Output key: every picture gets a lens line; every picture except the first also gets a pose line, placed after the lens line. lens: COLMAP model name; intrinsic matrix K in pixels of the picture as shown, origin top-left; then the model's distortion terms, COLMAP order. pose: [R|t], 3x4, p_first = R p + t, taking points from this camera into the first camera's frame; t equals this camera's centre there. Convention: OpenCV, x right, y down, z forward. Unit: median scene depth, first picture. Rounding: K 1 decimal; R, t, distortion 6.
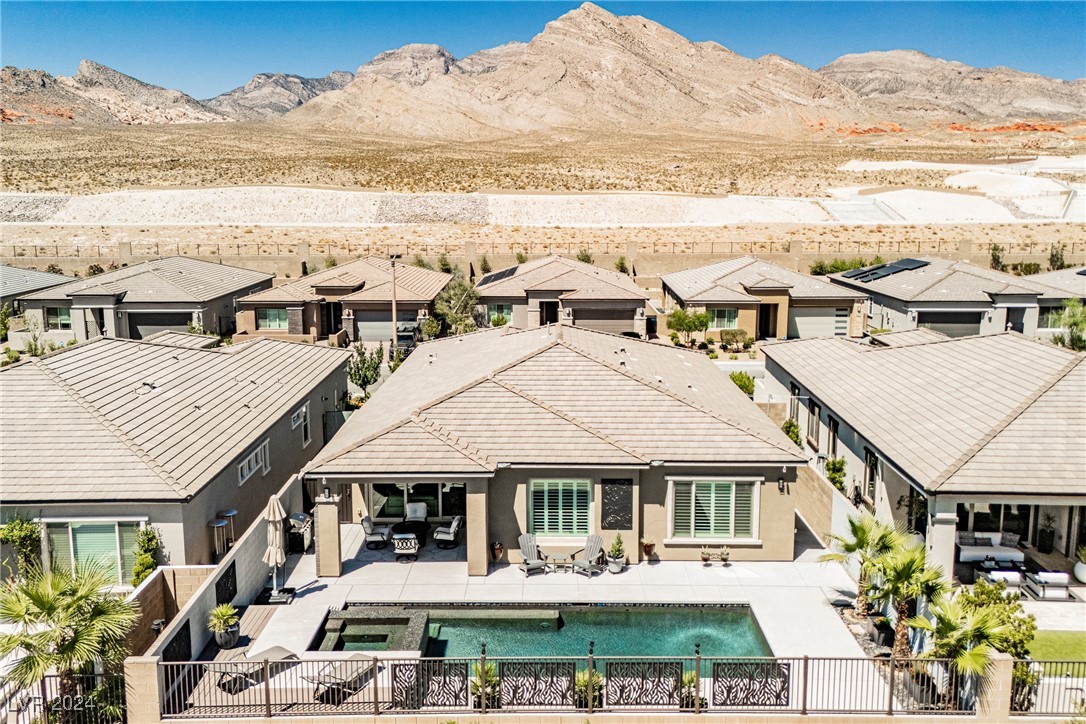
lens RADIAL K [[953.8, 0, 542.2], [0, 953.8, 365.0], [0, 0, 1]] dist [0.055857, -0.055616]
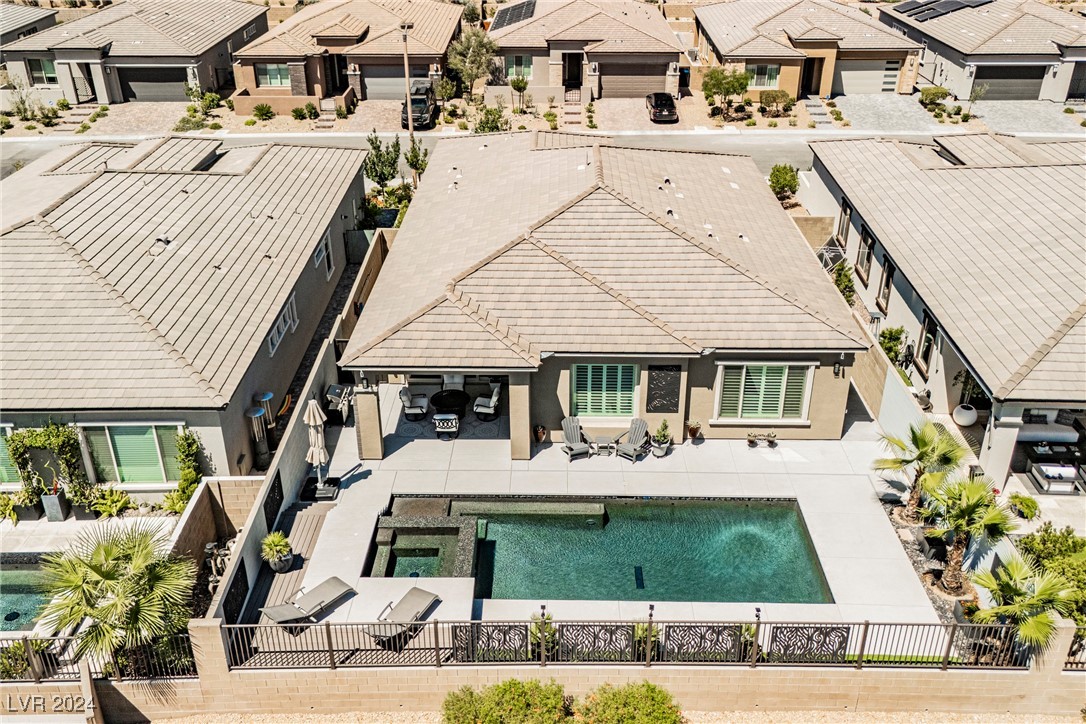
lens RADIAL K [[953.8, 0, 541.6], [0, 953.8, 366.0], [0, 0, 1]] dist [0.055857, -0.055616]
pose [[0.999958, 0.000035, -0.009158, -0.032714], [0.002821, 0.950172, 0.311714, -0.158790], [0.008713, -0.311727, 0.950132, 0.078993]]
